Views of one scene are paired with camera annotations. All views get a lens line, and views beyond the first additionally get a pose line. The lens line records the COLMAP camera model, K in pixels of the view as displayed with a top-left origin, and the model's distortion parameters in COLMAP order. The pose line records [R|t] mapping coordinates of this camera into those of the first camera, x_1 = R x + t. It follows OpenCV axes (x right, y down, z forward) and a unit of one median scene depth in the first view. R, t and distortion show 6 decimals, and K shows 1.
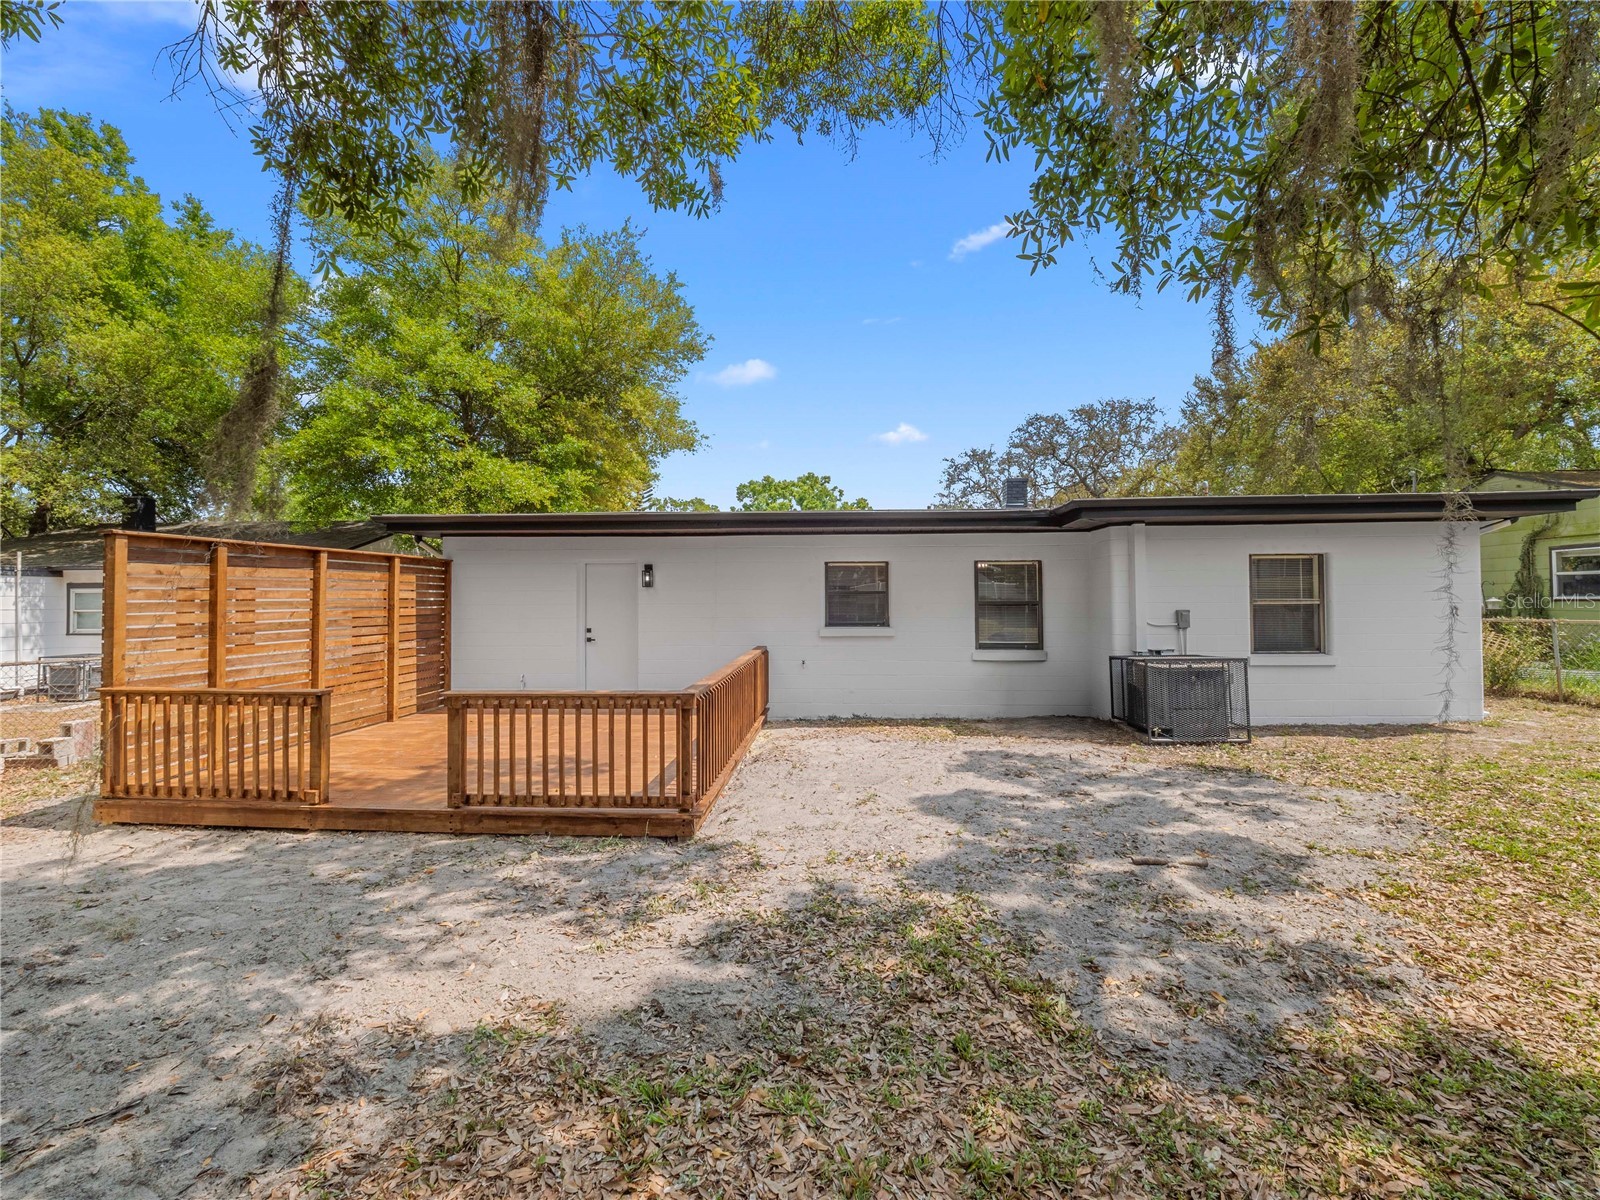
lens RADIAL K [[668.4, 0, 798.2], [0, 668.4, 575.1], [0, 0, 1]] dist [-0.006054, -0.000528]
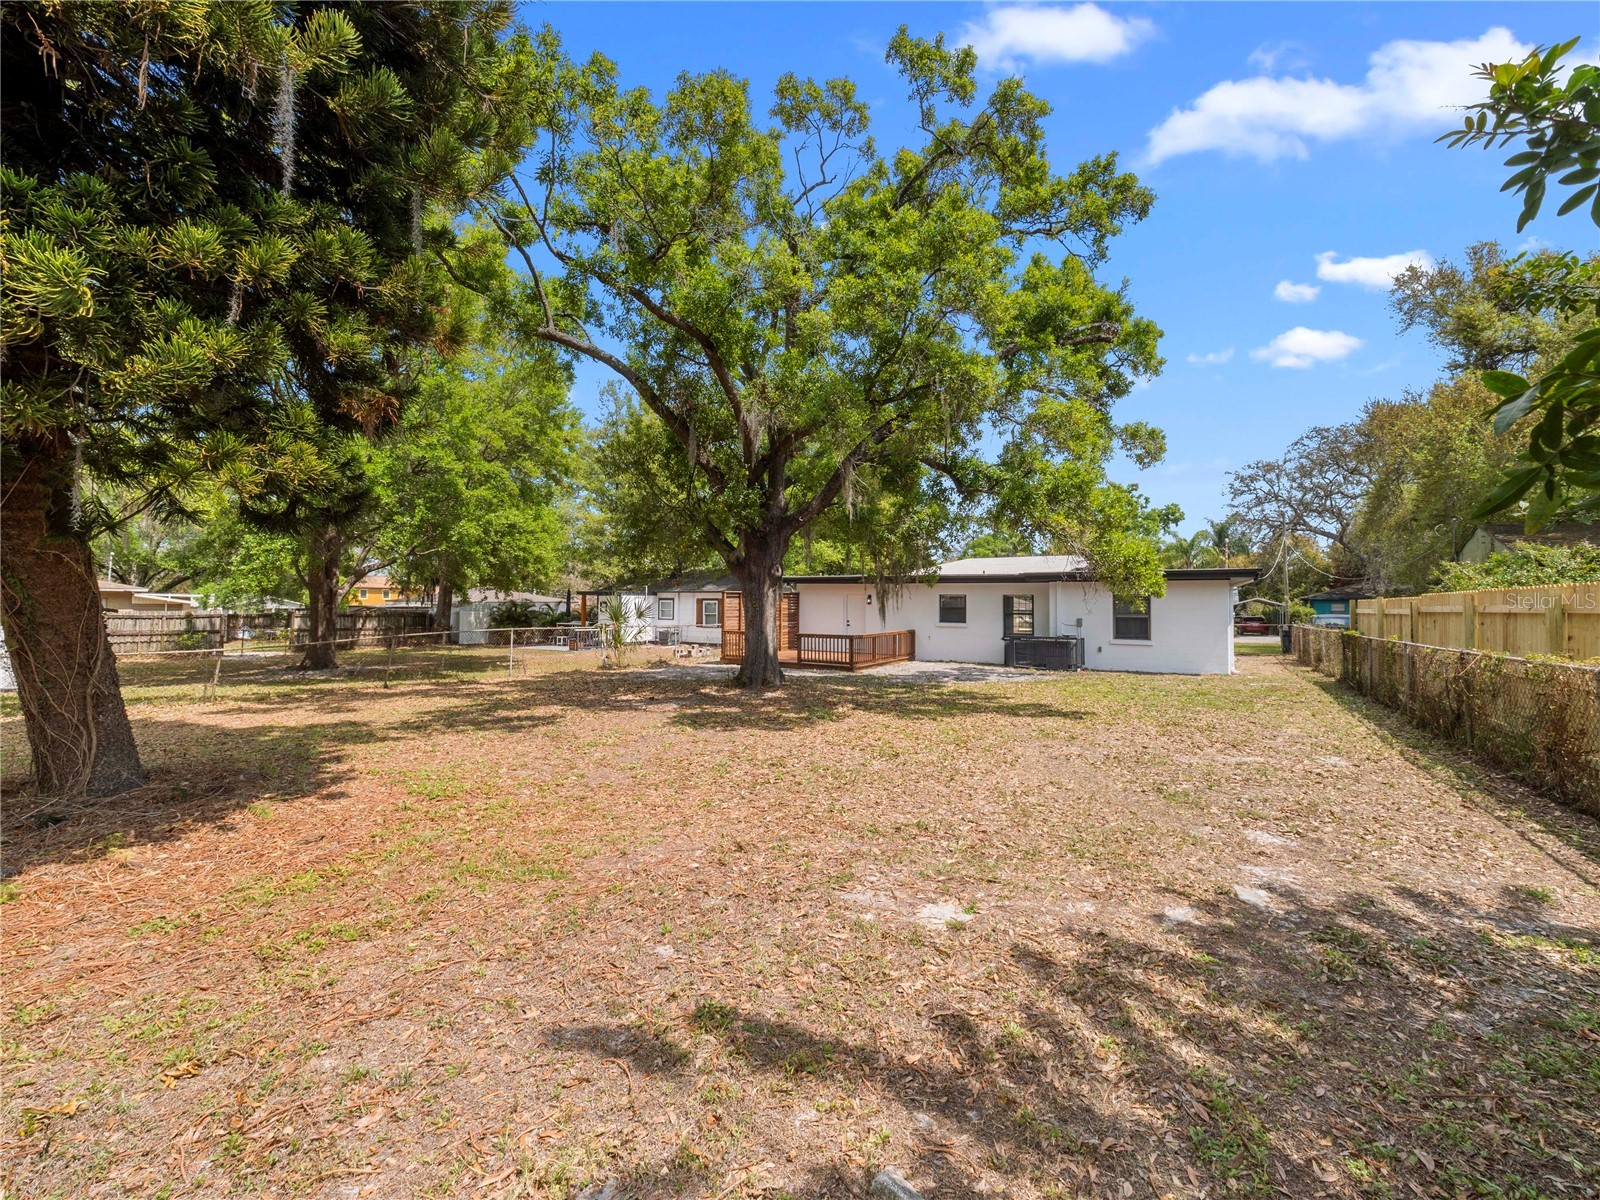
lens RADIAL K [[668.4, 0, 798.2], [0, 668.4, 575.1], [0, 0, 1]] dist [-0.006054, -0.000528]
pose [[0.882834, -0.005388, -0.469654, 0.750900], [0.003687, 0.999983, -0.004542, -0.084468], [0.469670, 0.002278, 0.882839, -1.397553]]
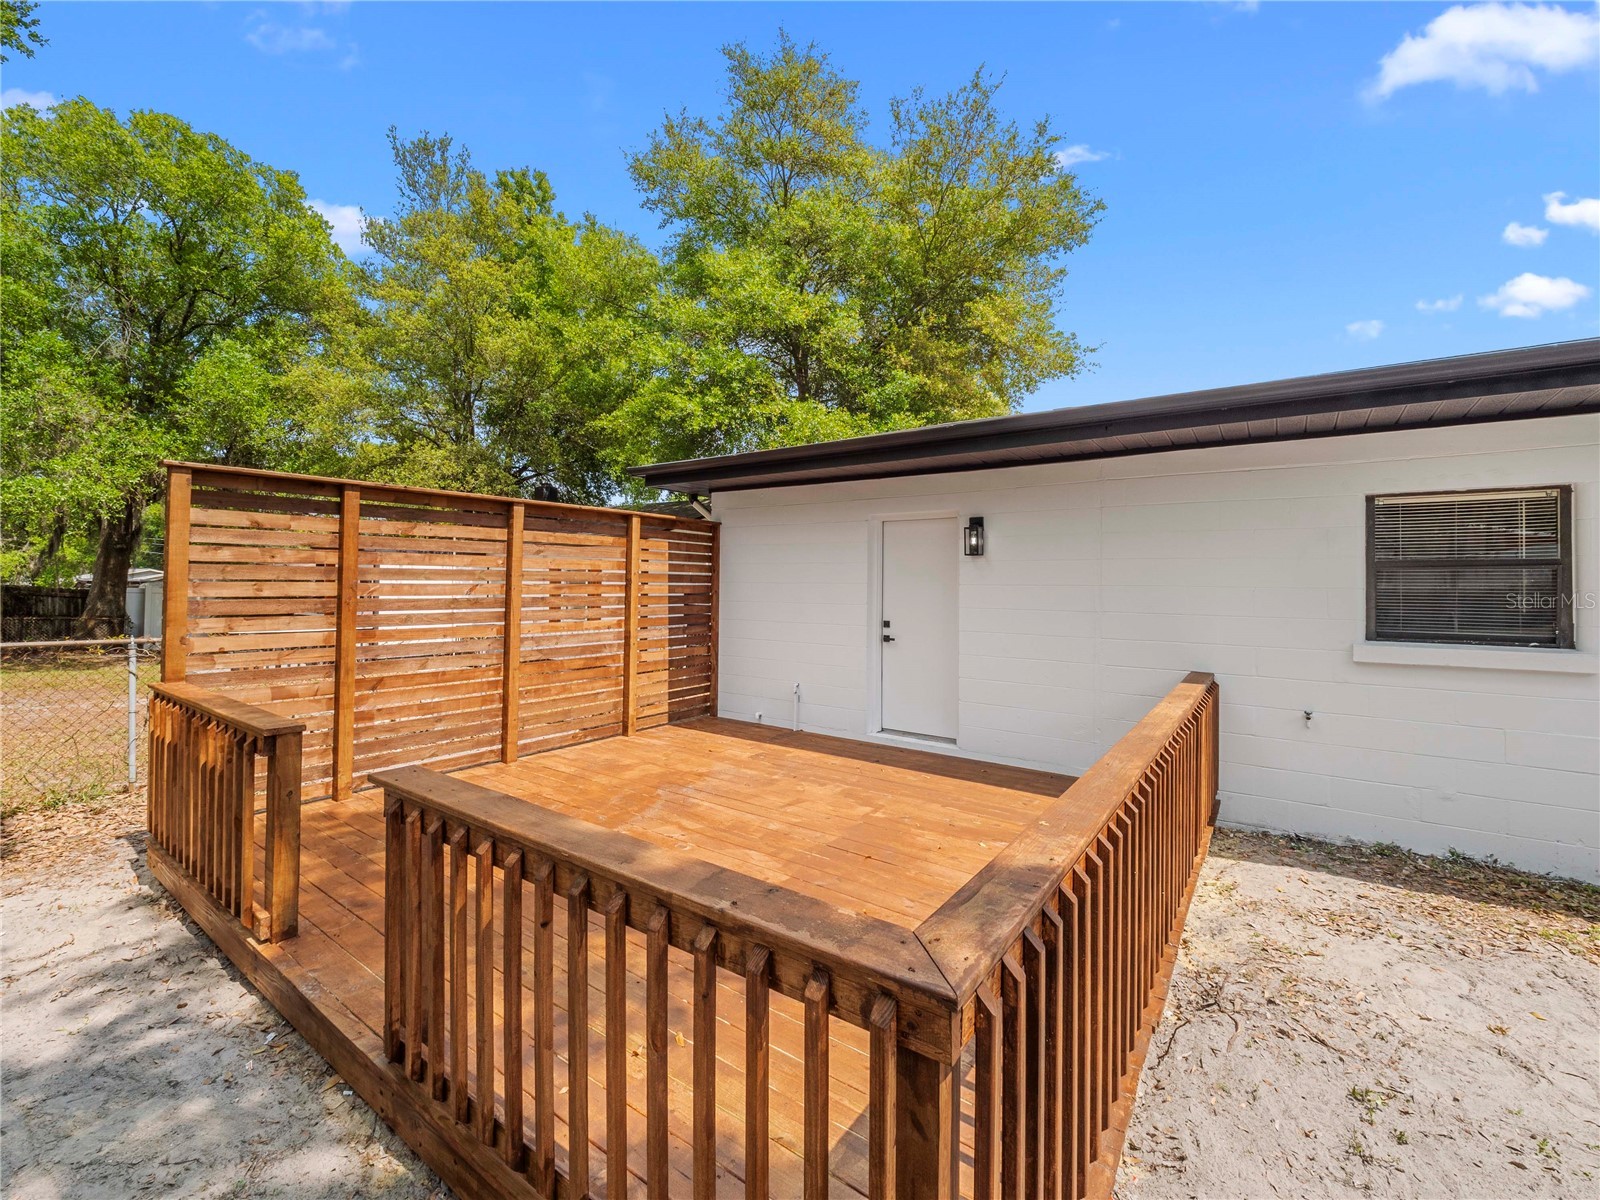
lens RADIAL K [[668.4, 0, 798.2], [0, 668.4, 575.1], [0, 0, 1]] dist [-0.006054, -0.000528]
pose [[0.848645, 0.006505, -0.528922, -0.046299], [0.003797, 0.999824, 0.018388, 0.023835], [0.528949, -0.017614, 0.848471, 0.419056]]
